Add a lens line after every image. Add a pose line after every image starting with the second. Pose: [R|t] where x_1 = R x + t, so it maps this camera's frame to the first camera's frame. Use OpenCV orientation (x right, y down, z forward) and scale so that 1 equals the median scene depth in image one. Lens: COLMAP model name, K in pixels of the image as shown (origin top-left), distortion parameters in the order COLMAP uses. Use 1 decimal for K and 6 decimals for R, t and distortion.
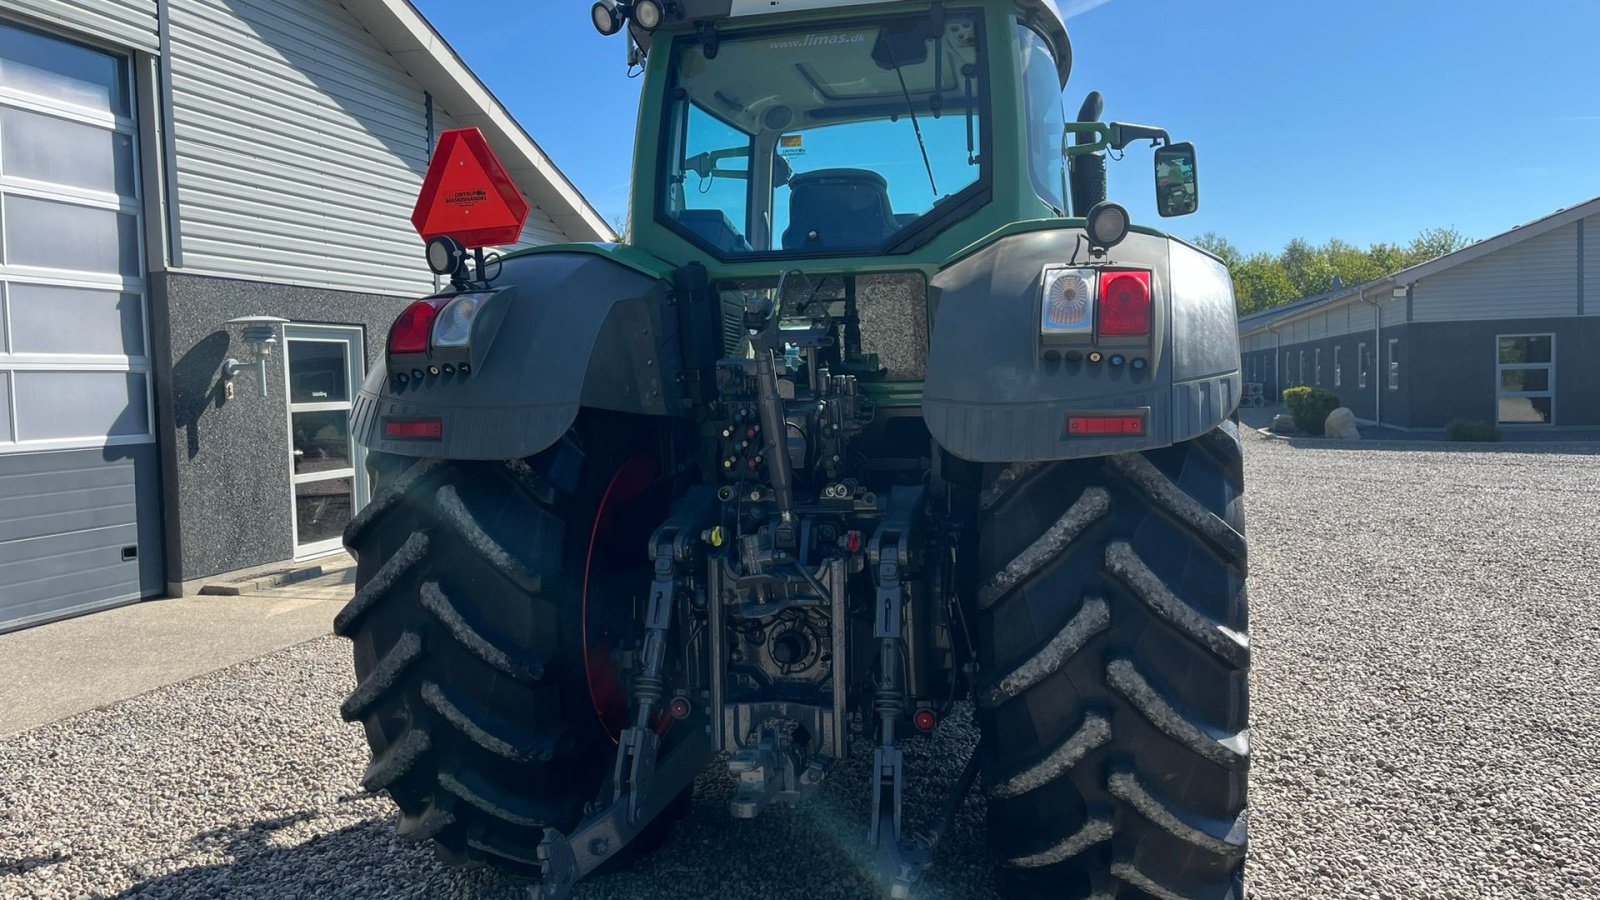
lens RADIAL K [[1206.7, 0, 804.3], [0, 1206.7, 448.0], [0, 0, 1]] dist [0.058645, -0.069711]
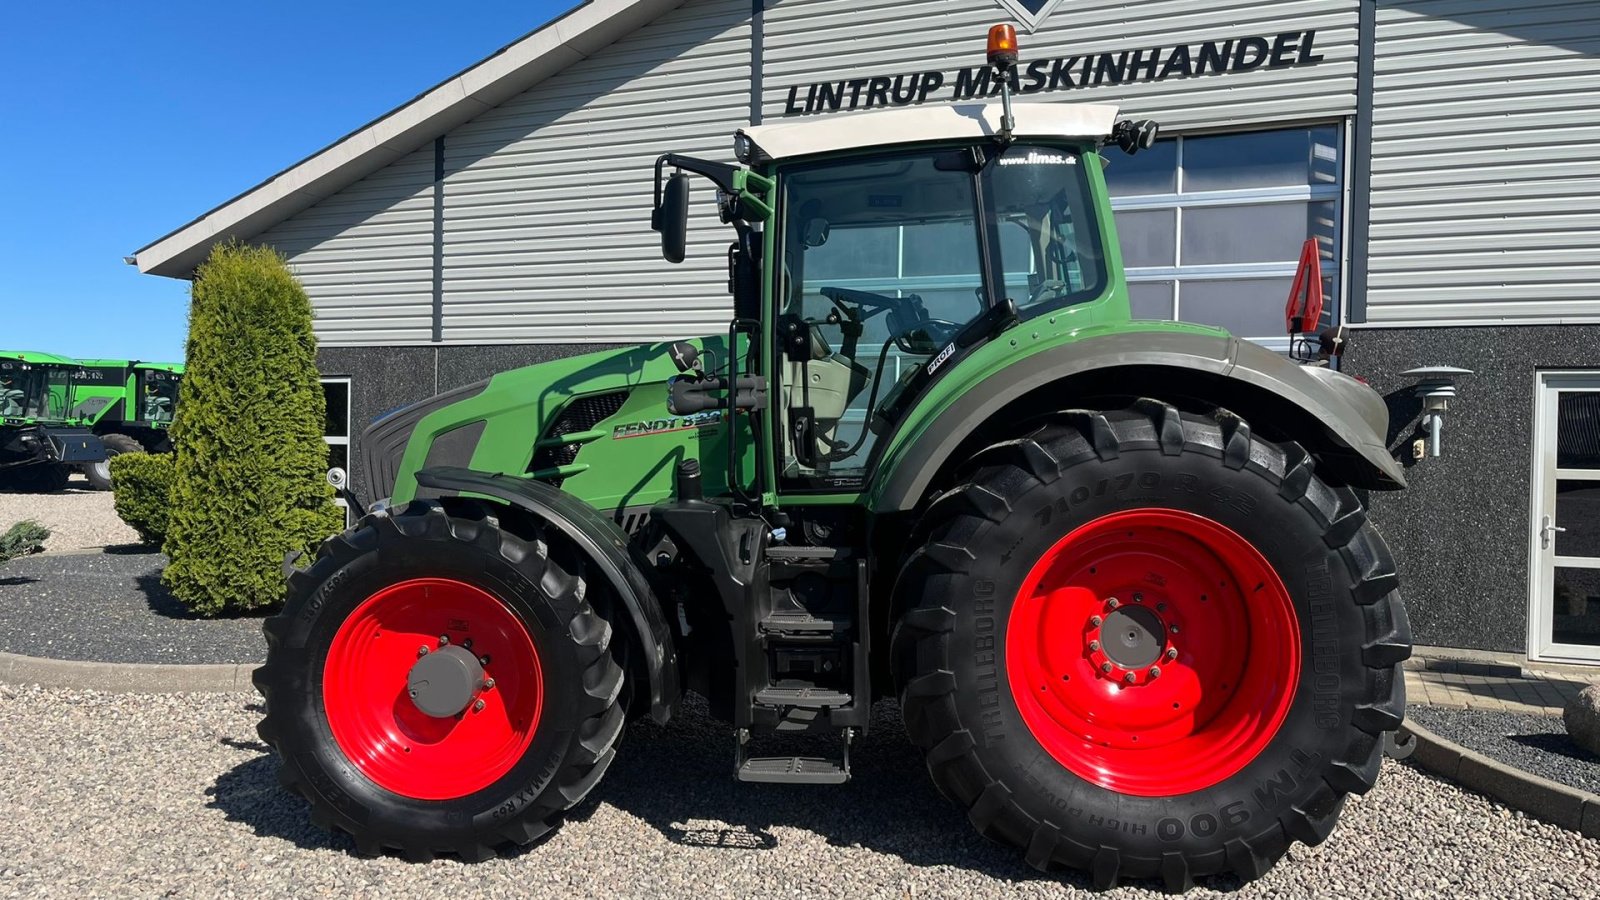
lens RADIAL K [[1206.7, 0, 801.9], [0, 1206.7, 460.8], [0, 0, 1]] dist [0.058645, -0.069711]
pose [[-0.130538, 0.035619, -0.990803, 1.080270], [-0.069654, 0.996556, 0.045002, -0.102005], [0.988994, 0.074888, -0.127607, 1.412932]]
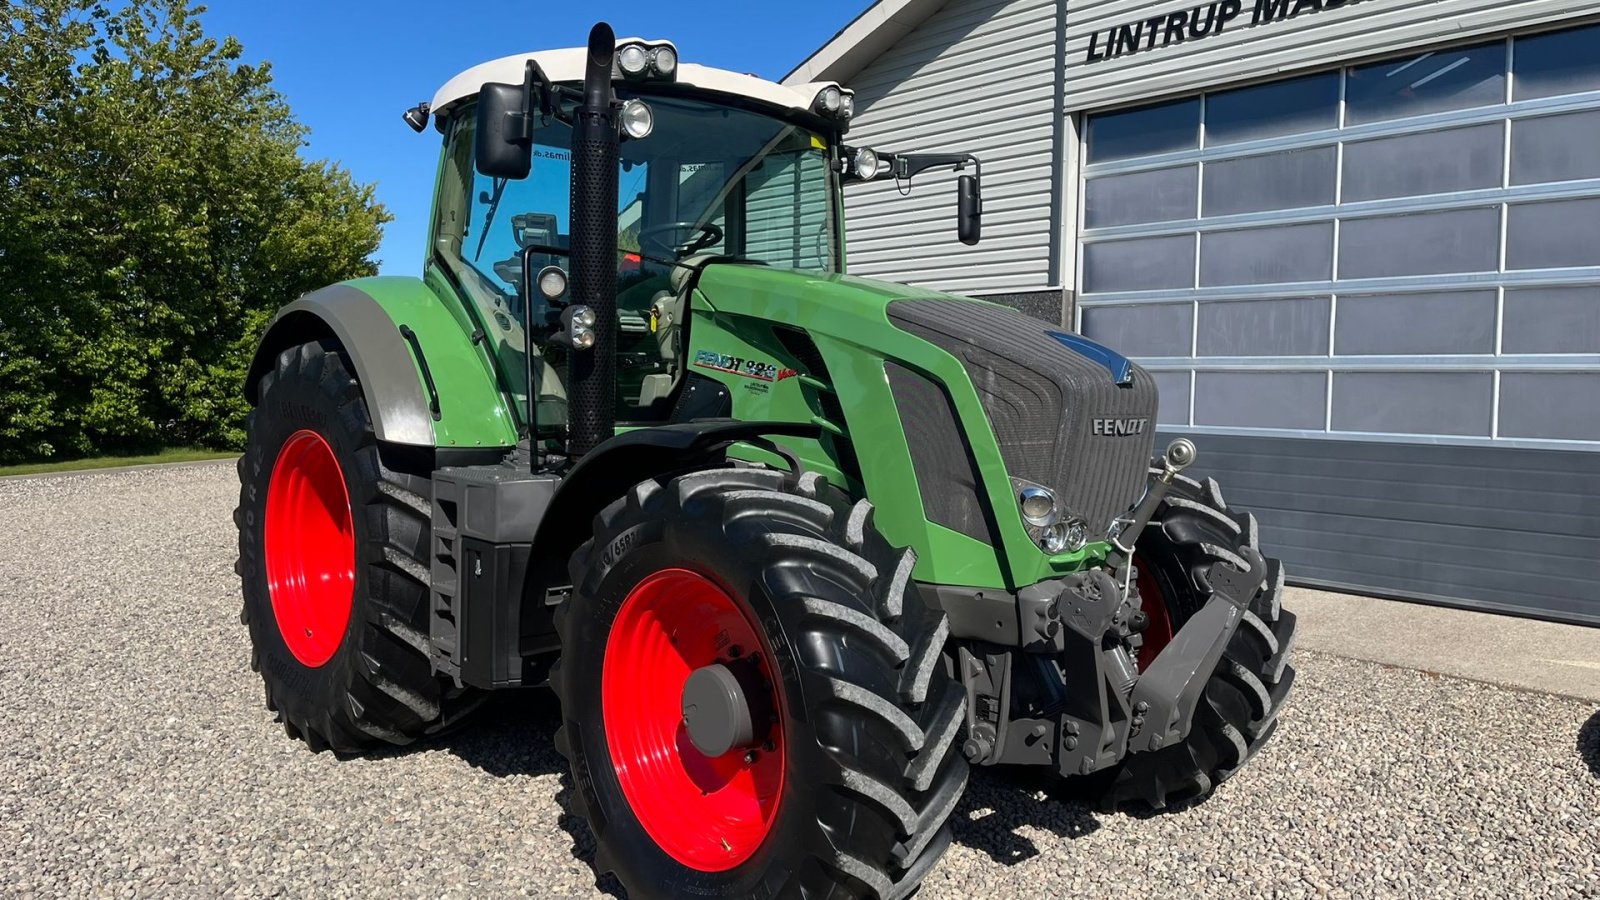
lens RADIAL K [[1206.7, 0, 803.9], [0, 1206.7, 435.1], [0, 0, 1]] dist [0.058645, -0.069711]
pose [[-0.539862, 0.047797, -0.840395, 1.032647], [-0.049634, 0.994842, 0.088466, -0.128178], [0.840289, 0.089472, -0.534705, 1.906675]]
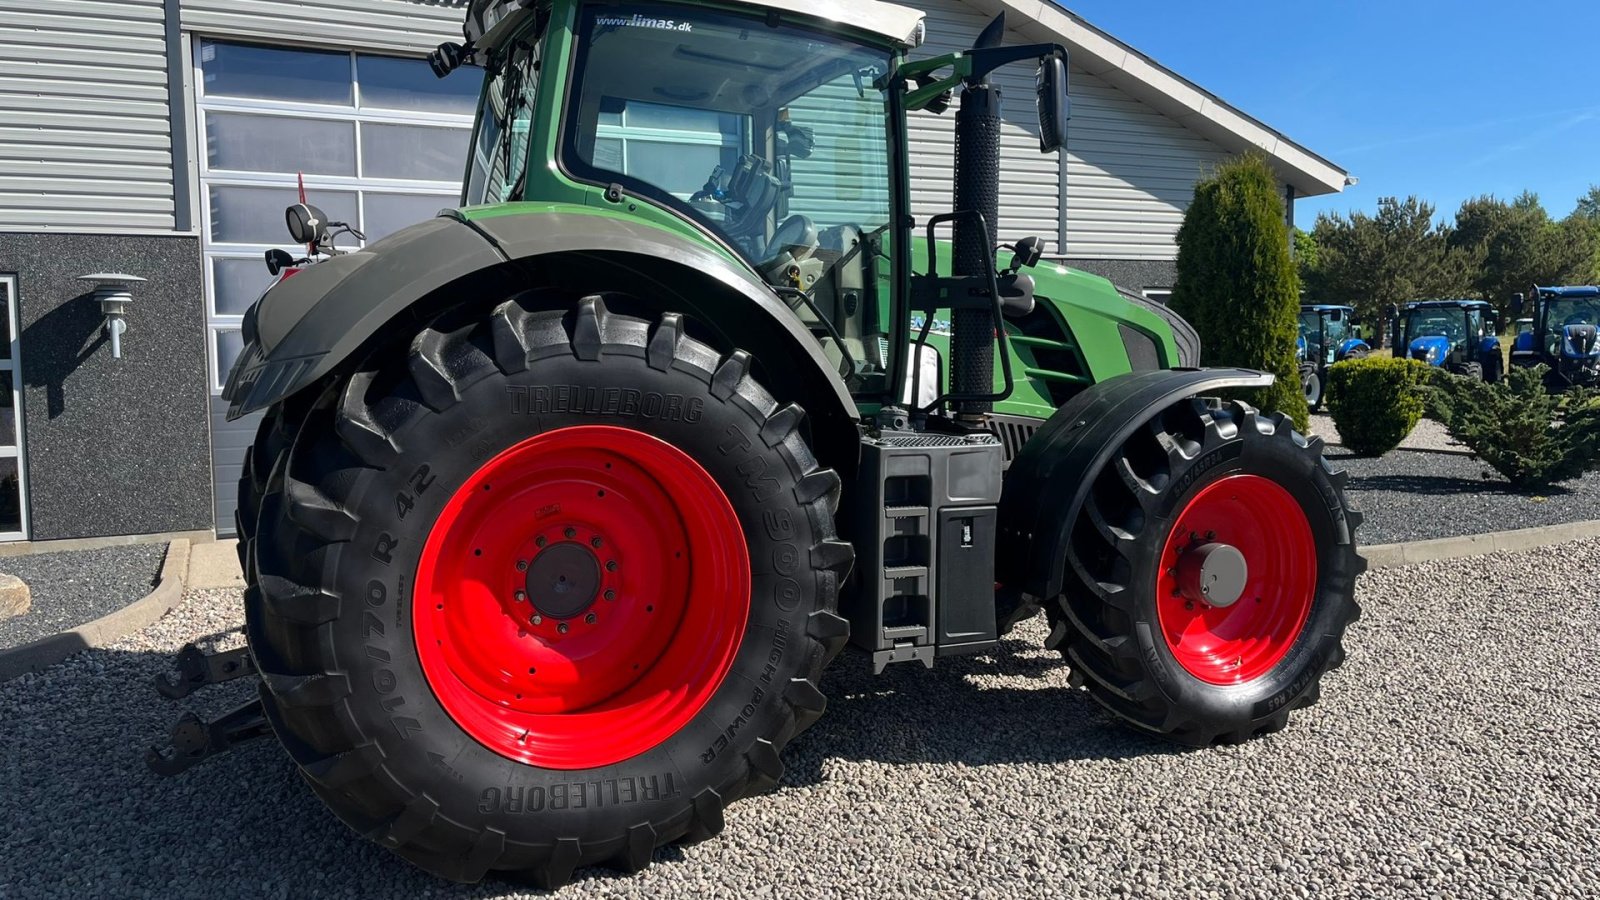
lens RADIAL K [[1206.7, 0, 780.8], [0, 1206.7, 438.5], [0, 0, 1]] dist [0.058645, -0.069711]
pose [[0.637405, 0.073684, -0.766998, 0.995309], [-0.045417, 0.997279, 0.058063, -0.046329], [0.769189, -0.002175, 0.639018, 0.417086]]
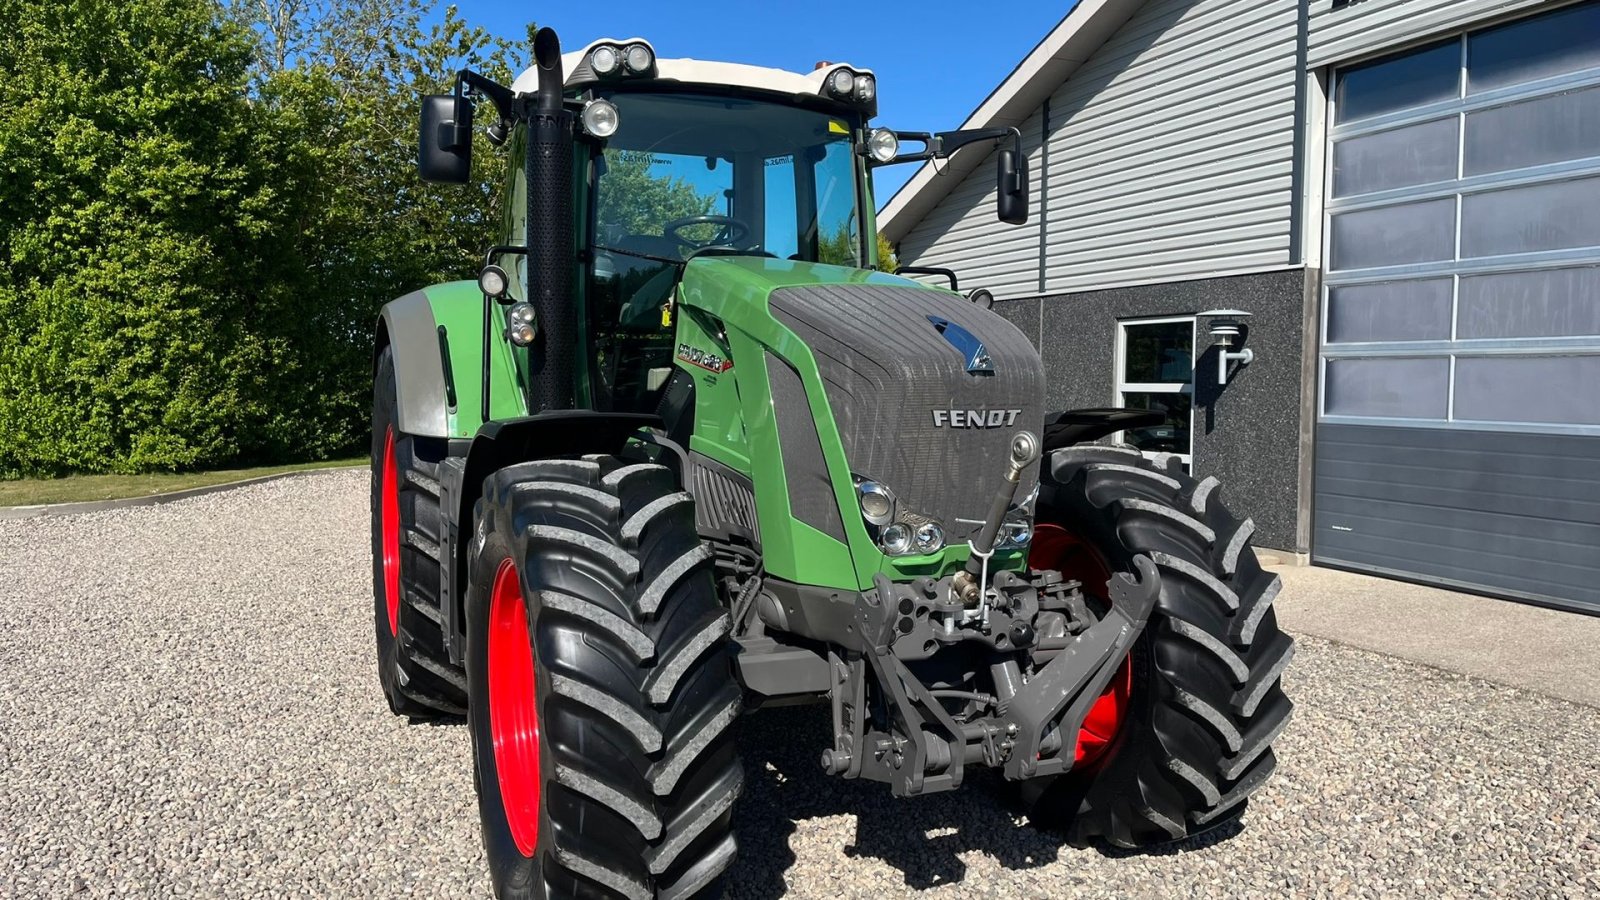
lens RADIAL K [[1206.7, 0, 804.9], [0, 1206.7, 433.2], [0, 0, 1]] dist [0.058645, -0.069711]
pose [[-0.774100, 0.047170, -0.631304, 0.773946], [-0.022686, 0.994513, 0.102126, -0.136674], [0.632657, 0.093378, -0.768782, 2.158000]]
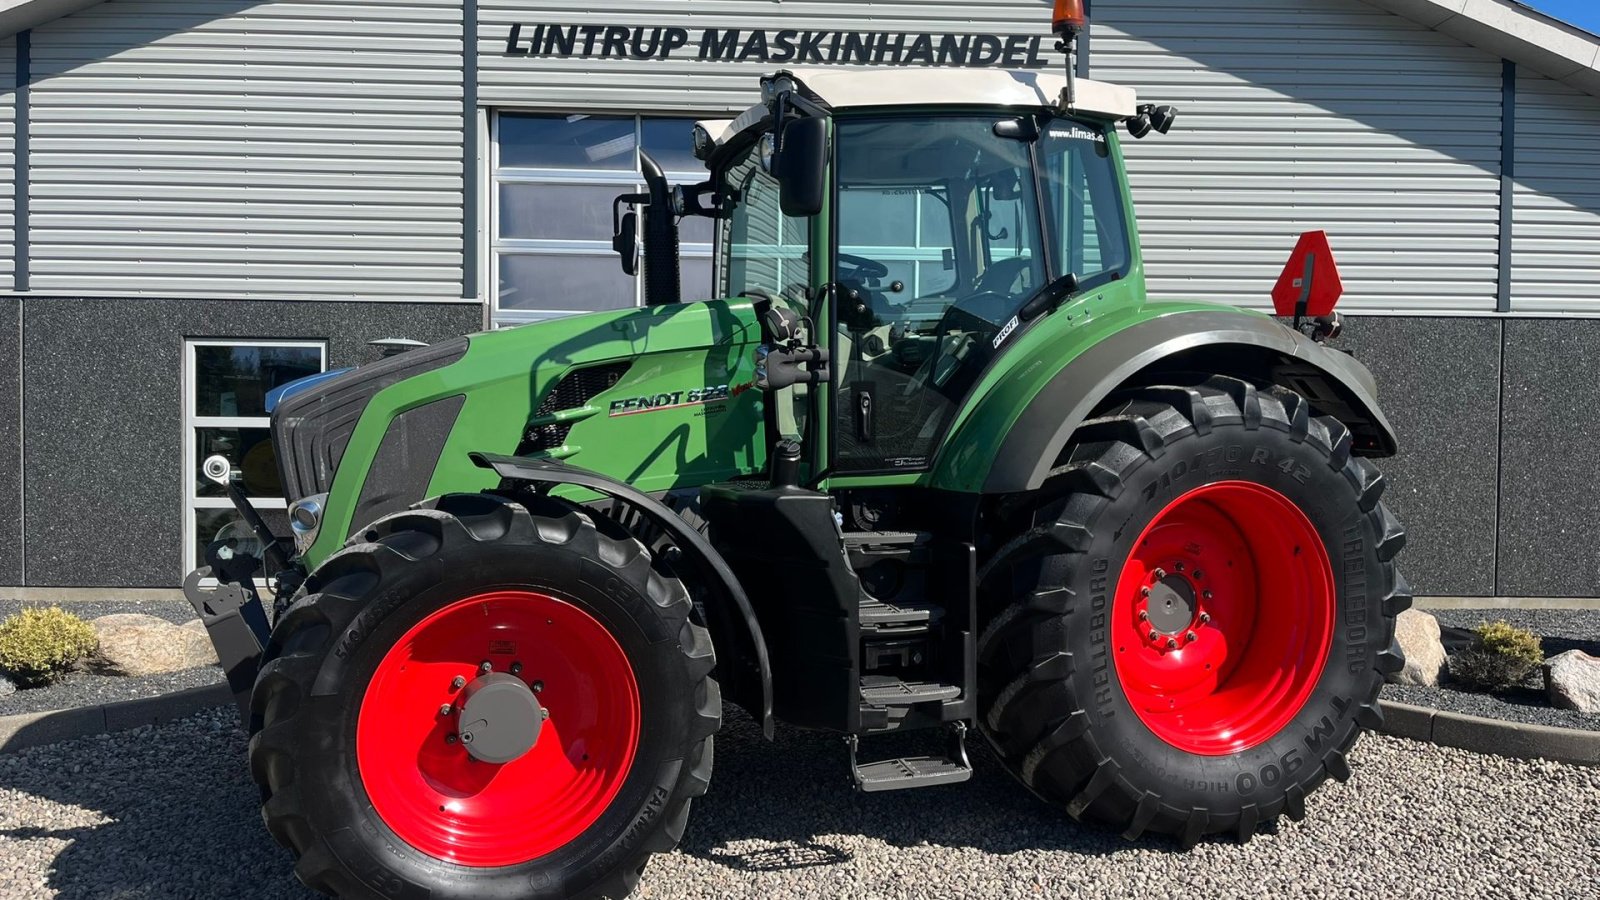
lens RADIAL K [[1206.7, 0, 790.8], [0, 1206.7, 458.0], [0, 0, 1]] dist [0.058645, -0.069711]
pose [[0.288137, 0.054683, -0.956026, 0.944203], [-0.070908, 0.996846, 0.035647, -0.068372], [0.954960, 0.057519, 0.291106, 0.912300]]
